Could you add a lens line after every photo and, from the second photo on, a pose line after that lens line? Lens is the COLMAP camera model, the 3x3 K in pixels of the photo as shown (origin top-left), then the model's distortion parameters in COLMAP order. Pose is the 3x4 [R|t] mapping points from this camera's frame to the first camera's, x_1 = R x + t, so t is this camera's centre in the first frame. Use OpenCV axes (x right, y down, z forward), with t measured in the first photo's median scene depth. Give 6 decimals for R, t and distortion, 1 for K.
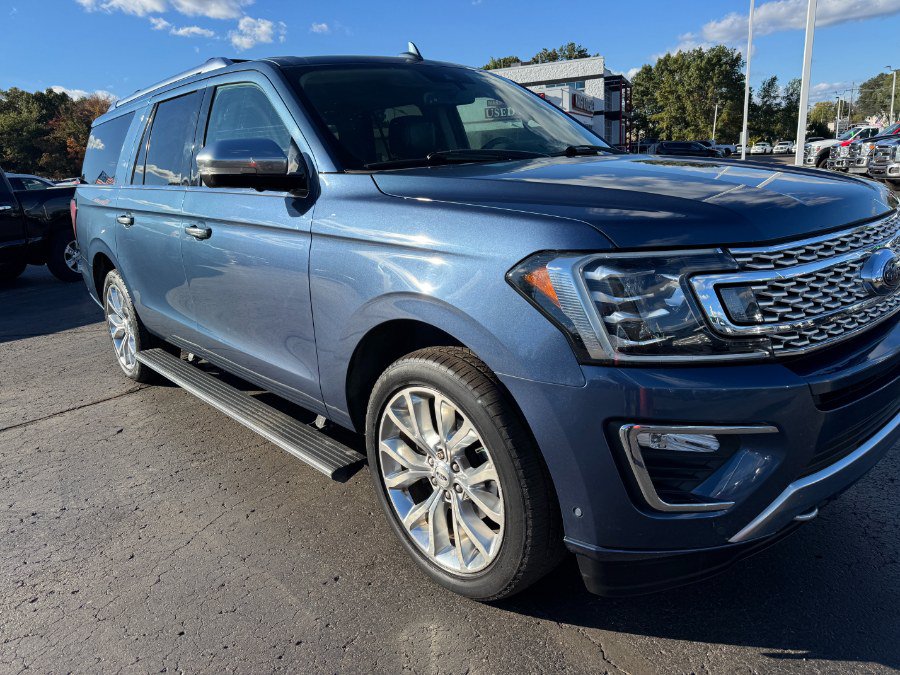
lens RADIAL K [[651.6, 0, 450.0], [0, 651.6, 337.5], [0, 0, 1]] dist [0.035273, -0.025732]
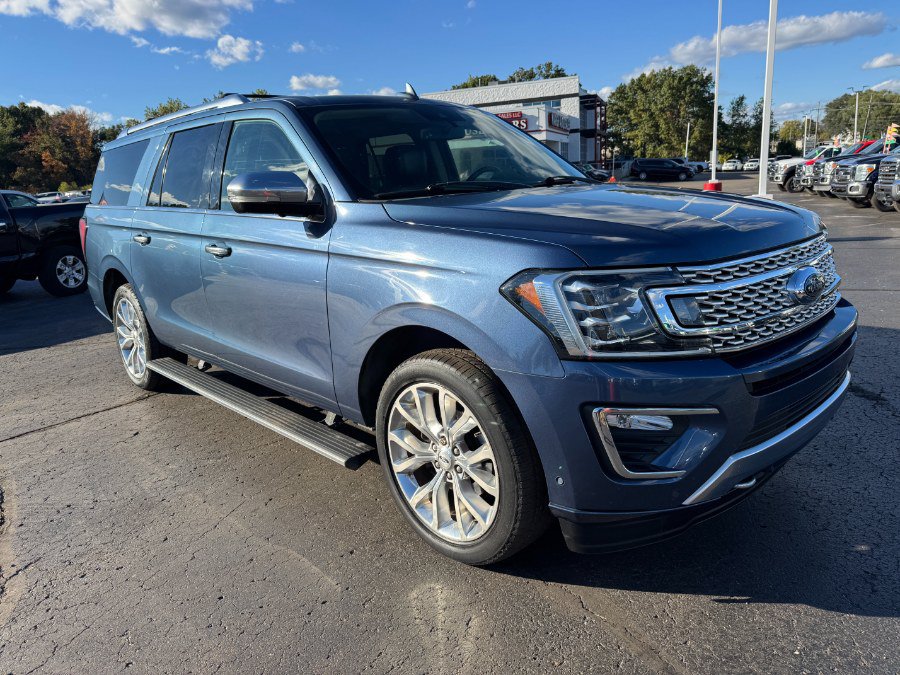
lens RADIAL K [[652.4, 0, 448.9], [0, 652.4, 327.6], [0, 0, 1]] dist [0.046534, -0.039454]
pose [[0.999533, -0.004111, 0.030283, -0.029642], [0.005205, 0.999332, -0.036159, 0.013879], [-0.030114, 0.036300, 0.998887, -0.139634]]
